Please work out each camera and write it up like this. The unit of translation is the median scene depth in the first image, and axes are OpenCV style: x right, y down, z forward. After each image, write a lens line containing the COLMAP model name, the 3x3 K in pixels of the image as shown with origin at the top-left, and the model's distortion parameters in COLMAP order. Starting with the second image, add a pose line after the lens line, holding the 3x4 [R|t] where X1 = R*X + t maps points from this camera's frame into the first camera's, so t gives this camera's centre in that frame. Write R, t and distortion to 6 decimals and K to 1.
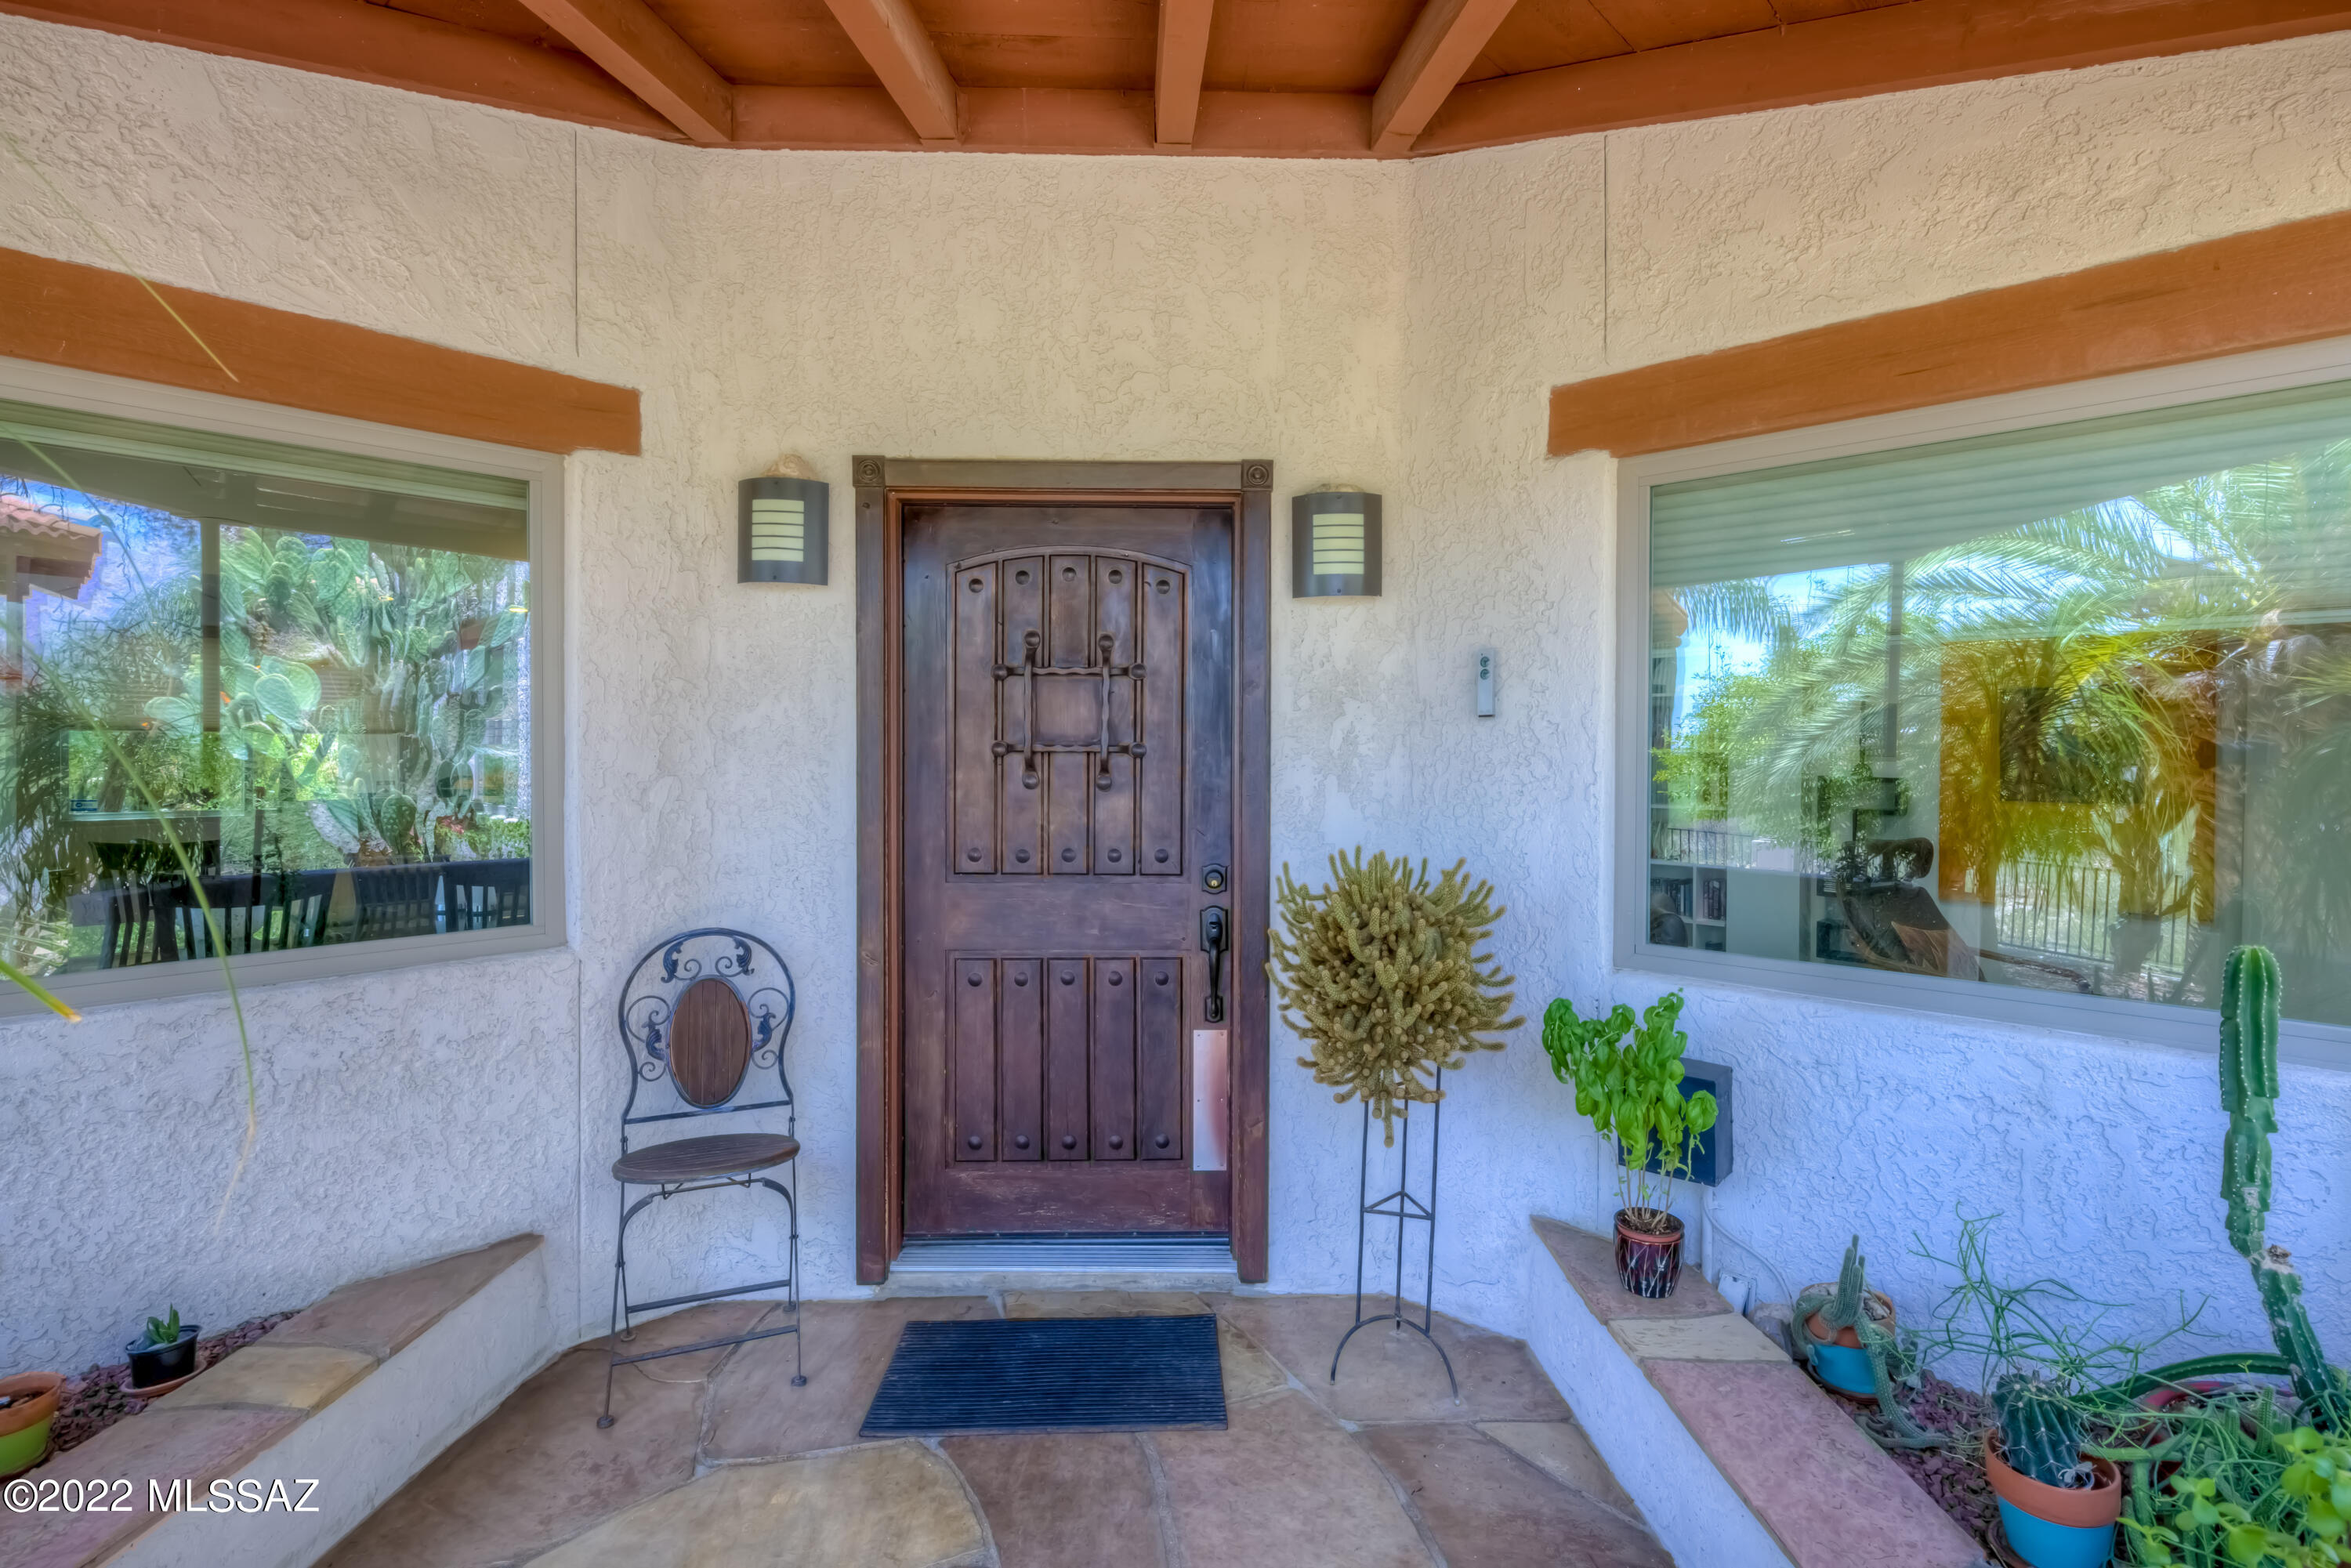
lens RADIAL K [[1069.8, 0, 1179.9], [0, 1069.8, 769.1], [0, 0, 1]] dist [0.000899, -0.000020]
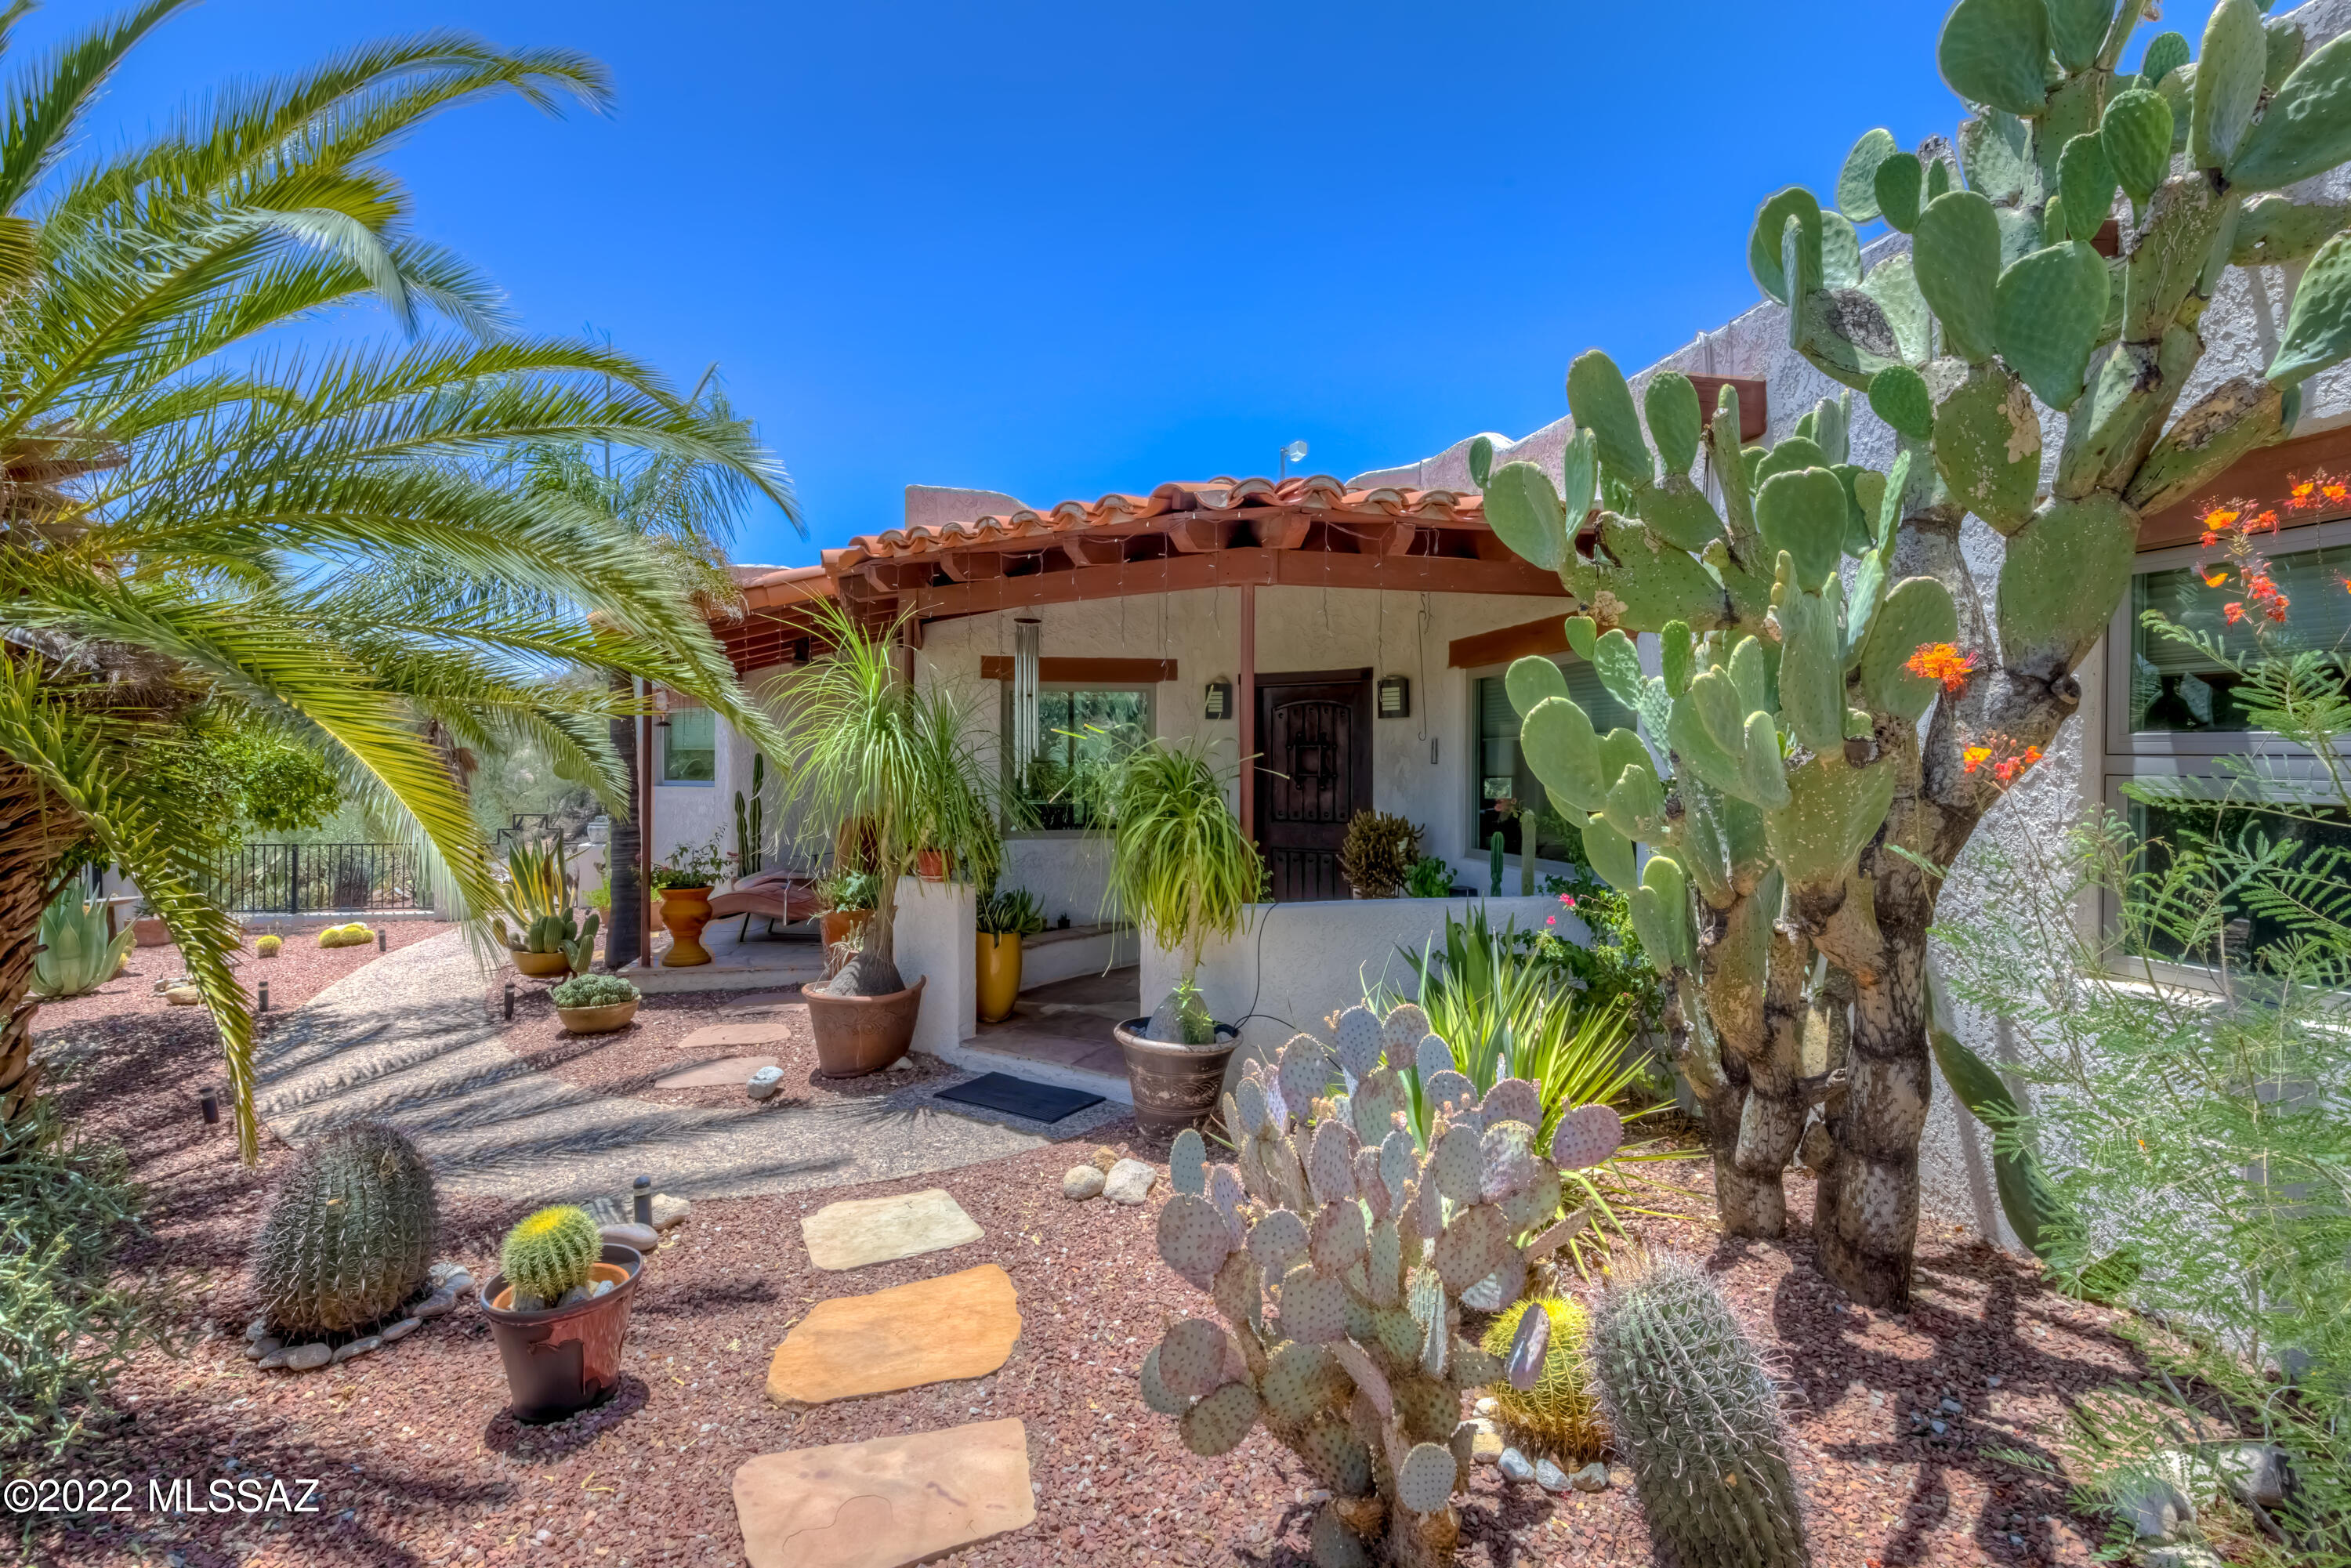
lens RADIAL K [[1069.8, 0, 1179.9], [0, 1069.8, 769.1], [0, 0, 1]] dist [0.000899, -0.000020]
pose [[0.808538, -0.004499, -0.588427, 1.260331], [-0.000173, 0.999969, -0.007884, -0.013335], [0.588444, 0.006476, 0.808512, -1.426870]]
